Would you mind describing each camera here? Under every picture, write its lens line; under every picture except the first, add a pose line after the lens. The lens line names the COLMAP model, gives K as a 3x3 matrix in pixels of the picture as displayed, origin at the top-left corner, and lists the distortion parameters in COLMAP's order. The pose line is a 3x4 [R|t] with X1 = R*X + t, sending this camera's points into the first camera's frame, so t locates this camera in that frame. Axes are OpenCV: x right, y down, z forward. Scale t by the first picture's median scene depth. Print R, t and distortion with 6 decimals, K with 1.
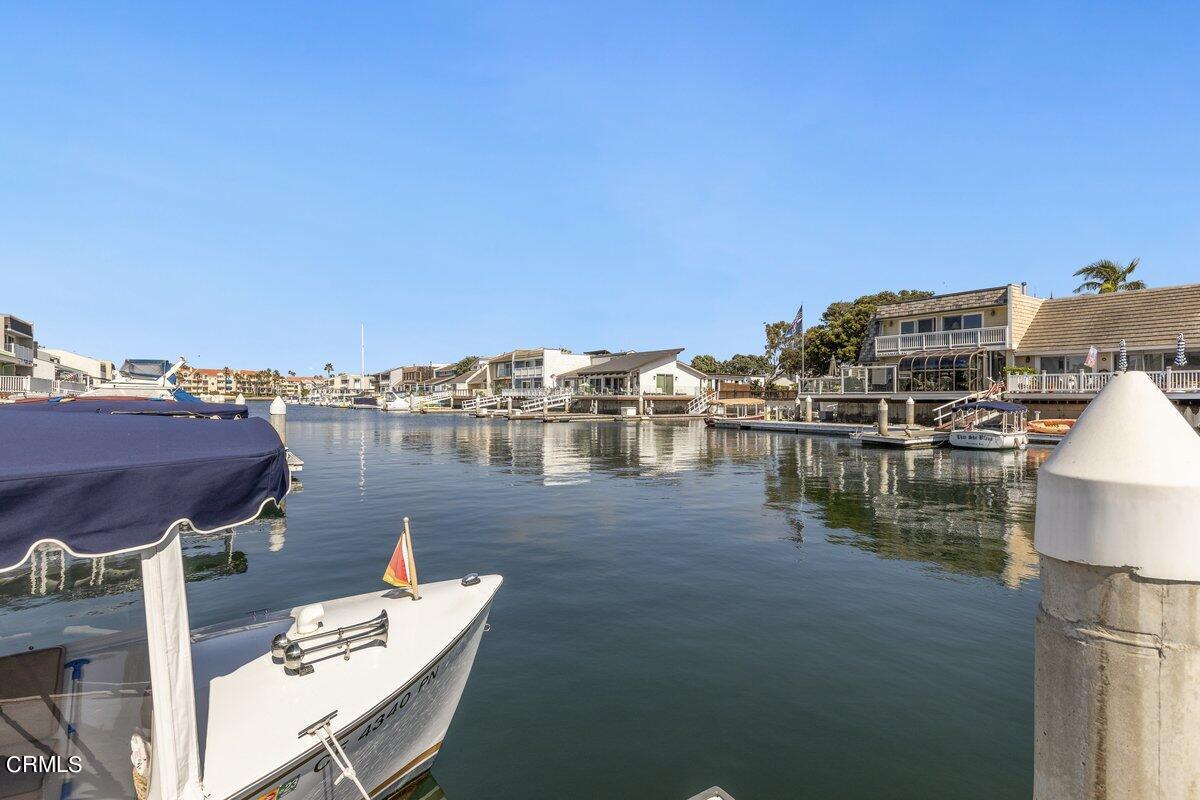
lens RADIAL K [[593.6, 0, 606.9], [0, 593.6, 402.5], [0, 0, 1]] dist [-0.002519, -0.000069]
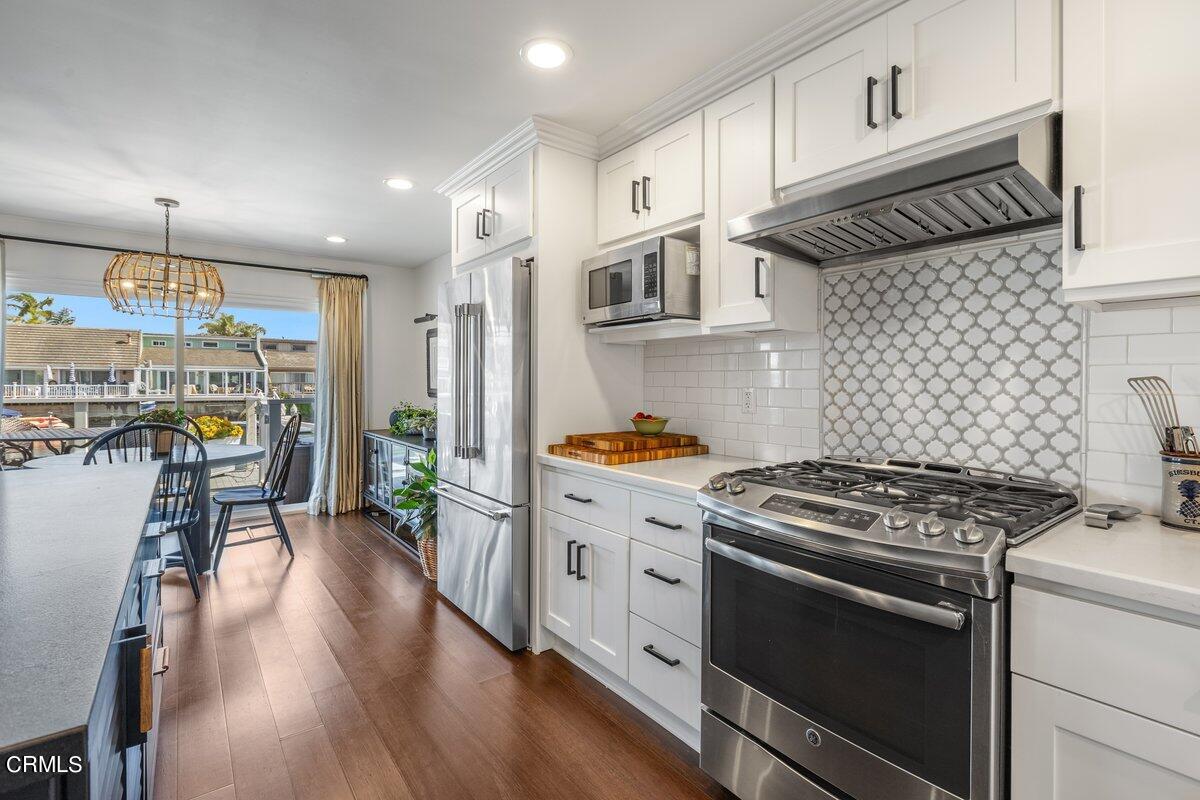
lens RADIAL K [[533.9, 0, 588.1], [0, 533.9, 379.3], [0, 0, 1]] dist [-0.001711, -0.000174]
pose [[-0.040895, 0.000407, 0.999163, -0.265377], [0.002067, 0.999998, -0.000323, -0.027735], [-0.999161, 0.002052, -0.040896, -0.133685]]
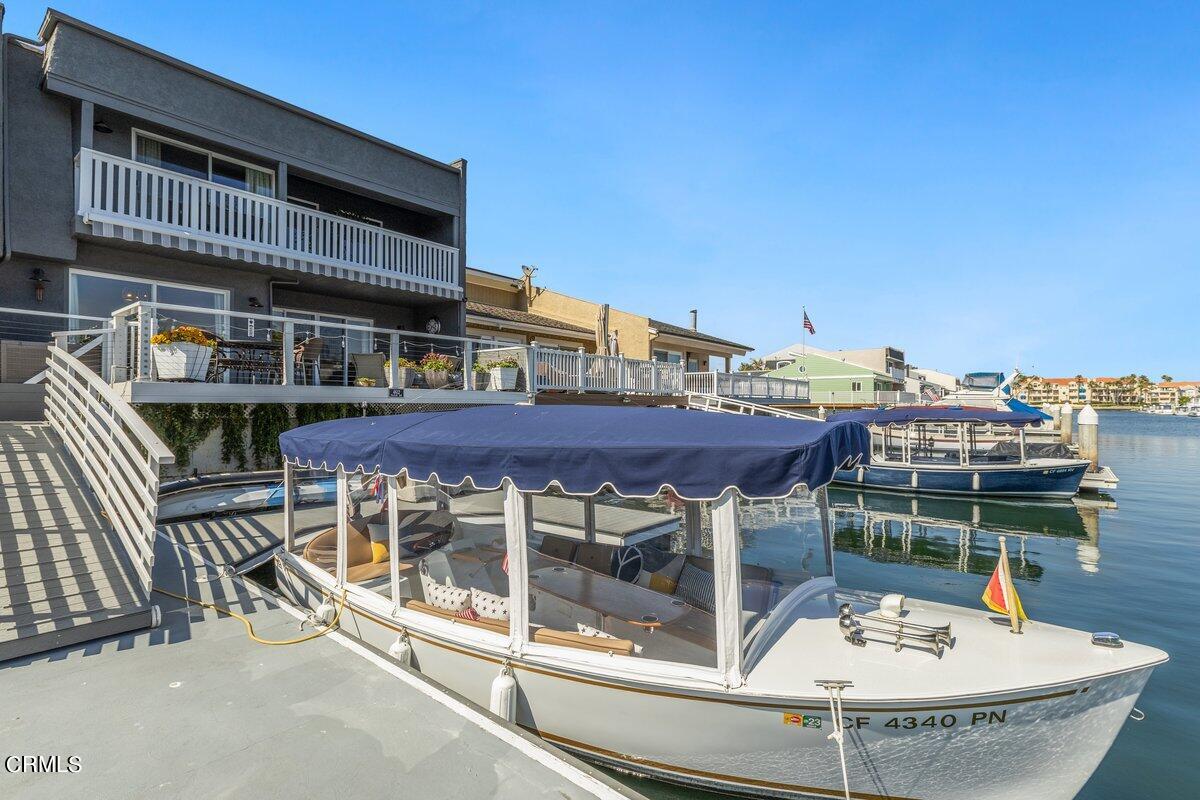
lens RADIAL K [[549.4, 0, 599.5], [0, 549.4, 397.0], [0, 0, 1]] dist [0.002159, -0.000480]
pose [[0.275710, -0.019728, -0.961038, 0.015733], [-0.005853, 0.999736, -0.022202, 0.000211], [0.961223, 0.011746, 0.275522, 0.009182]]
